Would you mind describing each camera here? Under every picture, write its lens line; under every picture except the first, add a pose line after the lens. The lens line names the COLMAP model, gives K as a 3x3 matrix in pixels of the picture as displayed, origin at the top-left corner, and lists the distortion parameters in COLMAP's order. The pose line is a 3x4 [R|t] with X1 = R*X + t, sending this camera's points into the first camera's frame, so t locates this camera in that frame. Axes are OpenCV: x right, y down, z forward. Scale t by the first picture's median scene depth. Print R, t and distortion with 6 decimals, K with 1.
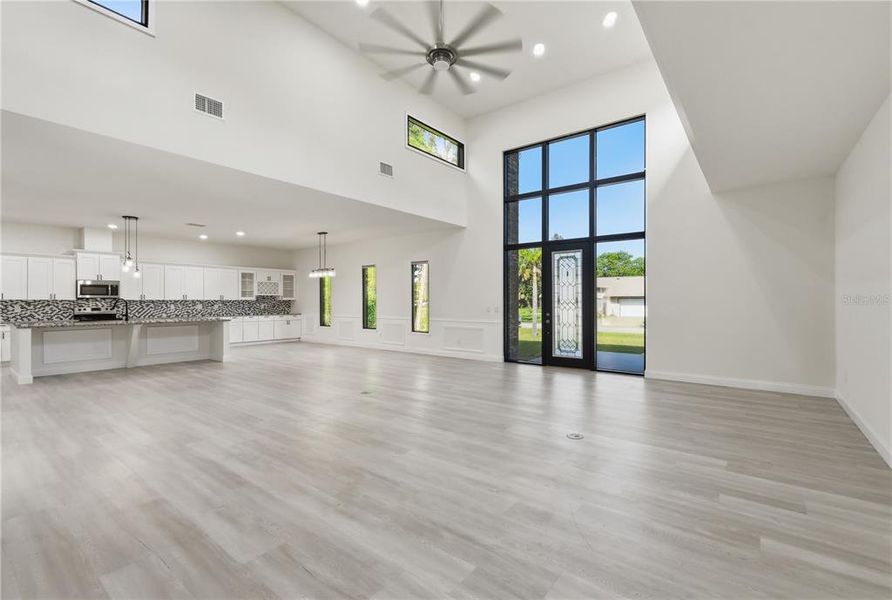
lens RADIAL K [[396.0, 0, 468.0], [0, 396.0, 297.9], [0, 0, 1]] dist [-0.010004, -0.001024]
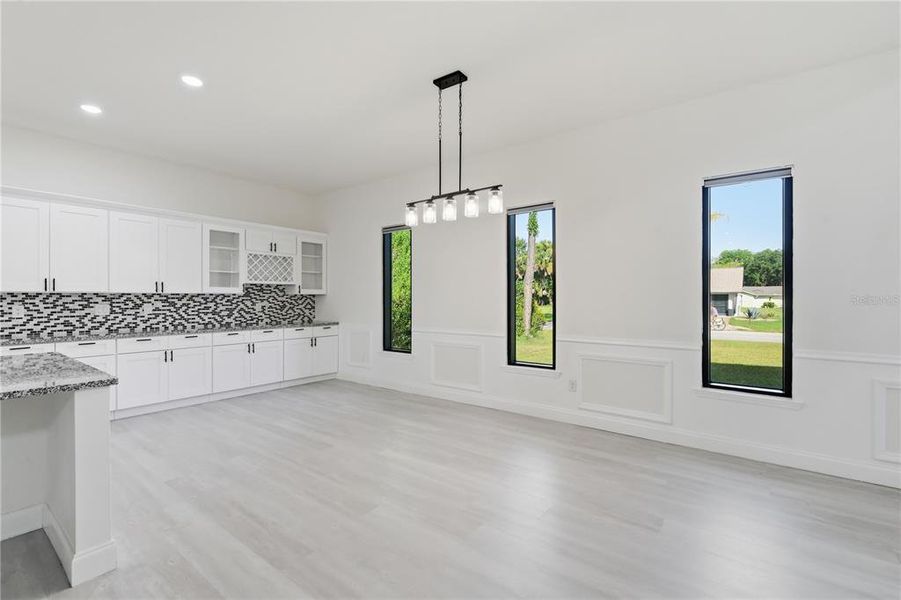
lens RADIAL K [[395.7, 0, 457.8], [0, 395.7, 293.9], [0, 0, 1]] dist [-0.003461, -0.002757]
pose [[0.999977, 0.000866, -0.006742, -0.351417], [-0.000884, 0.999996, -0.002721, 0.007716], [0.006740, 0.002727, 0.999974, 0.666857]]
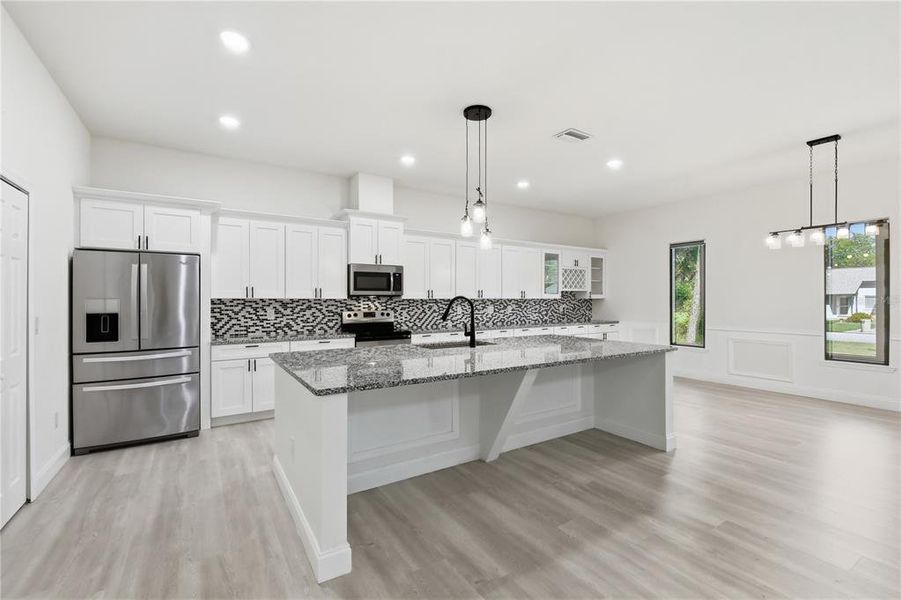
lens RADIAL K [[395.7, 0, 447.8], [0, 395.7, 300.5], [0, 0, 1]] dist [-0.003461, -0.002757]
pose [[0.932990, 0.000219, -0.359903, -0.576226], [0.003224, 0.999955, 0.008966, 0.002611], [0.359889, -0.009526, 0.932946, 0.450524]]
